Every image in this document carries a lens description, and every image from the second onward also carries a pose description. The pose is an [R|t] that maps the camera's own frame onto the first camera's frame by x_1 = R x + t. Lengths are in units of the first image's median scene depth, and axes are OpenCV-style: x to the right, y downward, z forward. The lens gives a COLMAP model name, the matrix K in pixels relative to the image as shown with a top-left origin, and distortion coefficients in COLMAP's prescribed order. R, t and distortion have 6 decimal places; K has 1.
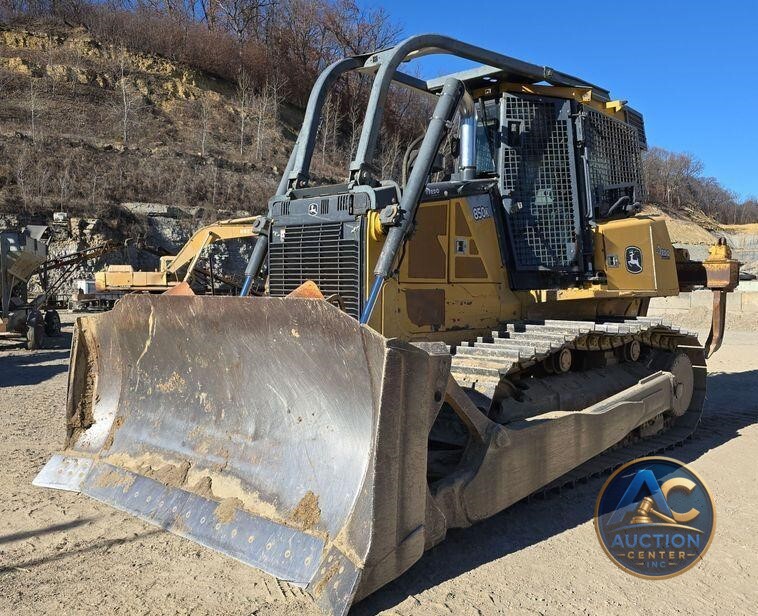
lens RADIAL K [[718.6, 0, 378.7], [0, 718.6, 331.5], [0, 0, 1]] dist [0.045963, -0.008594]
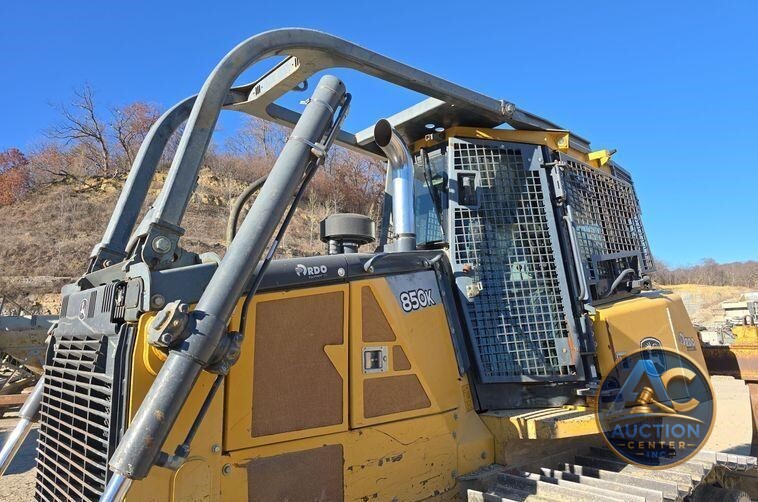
lens RADIAL K [[518.6, 0, 377.8], [0, 518.6, 251.3], [0, 0, 1]] dist [0.058389, -0.001389]
pose [[0.997884, -0.030182, -0.057589, 0.124802], [0.016509, 0.974318, -0.224573, -0.095243], [0.062888, 0.223147, 0.972754, 0.492977]]
